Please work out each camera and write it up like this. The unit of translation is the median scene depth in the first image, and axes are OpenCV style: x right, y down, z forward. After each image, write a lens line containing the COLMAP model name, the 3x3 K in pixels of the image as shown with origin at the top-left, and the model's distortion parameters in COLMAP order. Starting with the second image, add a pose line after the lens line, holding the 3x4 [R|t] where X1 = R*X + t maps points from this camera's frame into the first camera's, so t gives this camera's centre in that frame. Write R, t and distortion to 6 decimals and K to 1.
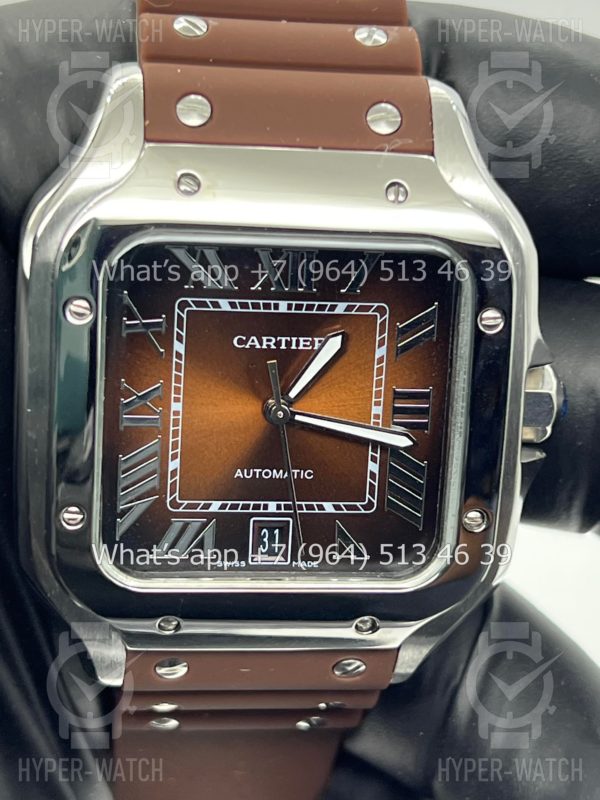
lens RADIAL K [[1919.1, 0, 304.1], [0, 1919.1, 398.6], [0, 0, 1]] dist [0.205557, 0.000000]
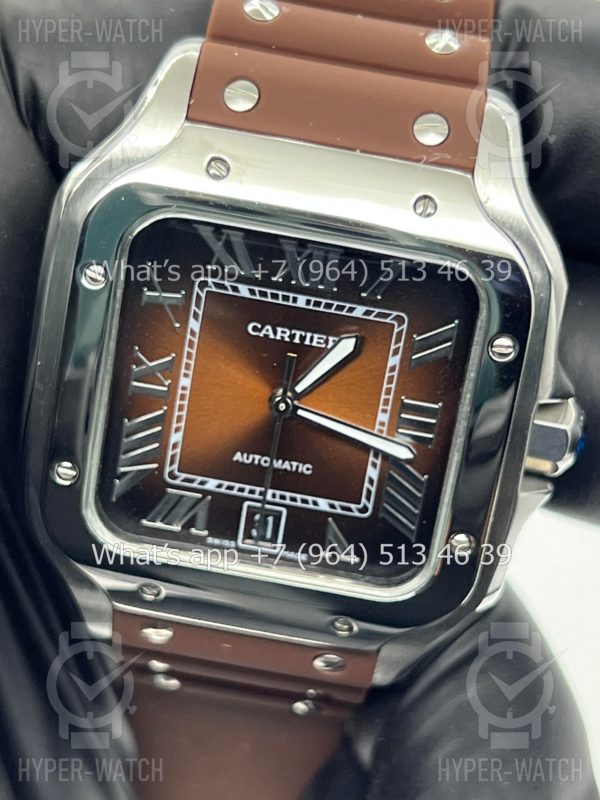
lens RADIAL K [[1919.1, 0, 296.3], [0, 1919.1, 400.7], [0, 0, 1]] dist [0.205557, 0.000000]
pose [[0.971367, 0.165038, -0.170906, 0.164601], [-0.157827, 0.985931, 0.055045, -0.050833], [0.177586, -0.026495, 0.983749, 0.010713]]
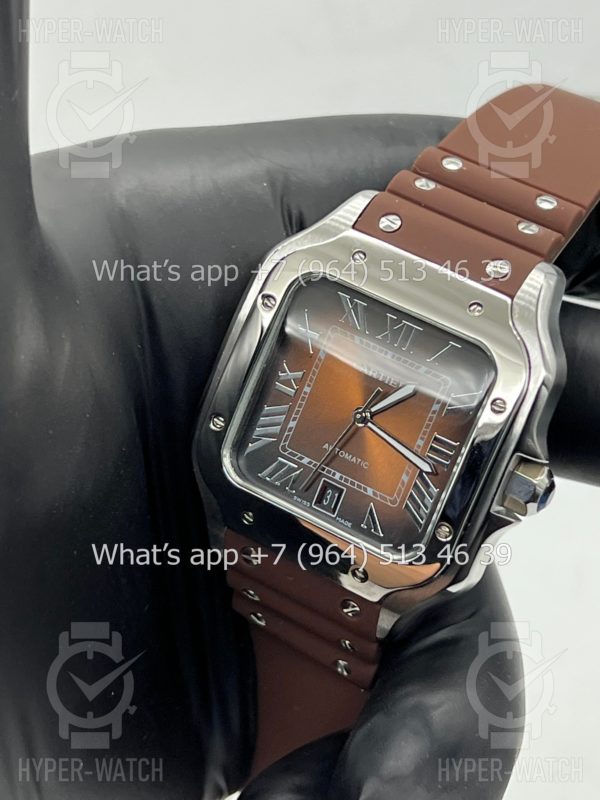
lens RADIAL K [[1919.1, 0, 300.0], [0, 1919.1, 400.7], [0, 0, 1]] dist [0.205557, 0.000000]
pose [[0.813372, 0.347177, -0.466792, 0.664273], [-0.437089, 0.894223, -0.096535, 0.166103], [0.383901, 0.282548, 0.879083, -0.386024]]
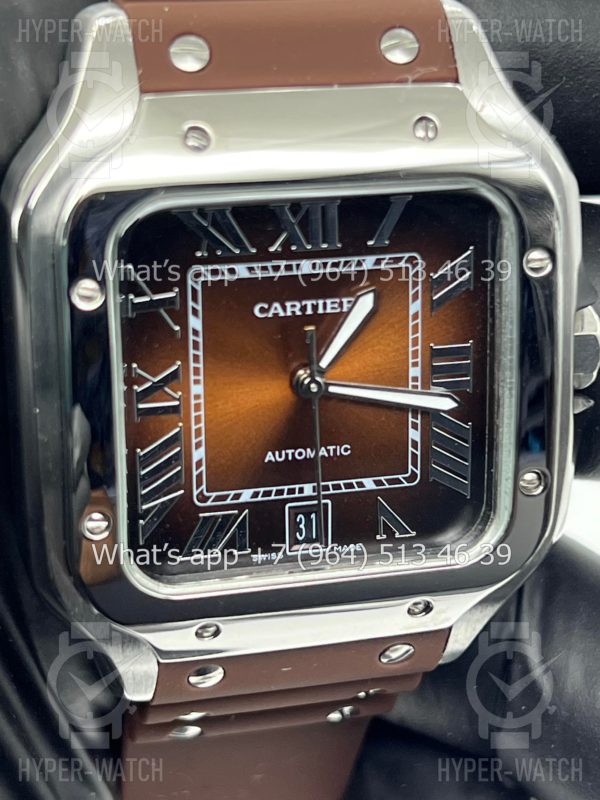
lens RADIAL K [[1919.1, 0, 300.3], [0, 1919.1, 404.7], [0, 0, 1]] dist [0.205557, 0.000000]
pose [[0.990718, -0.094549, 0.097669, -0.105645], [0.090315, 0.994808, 0.046903, -0.026040], [-0.101596, -0.037646, 0.994113, 0.109283]]
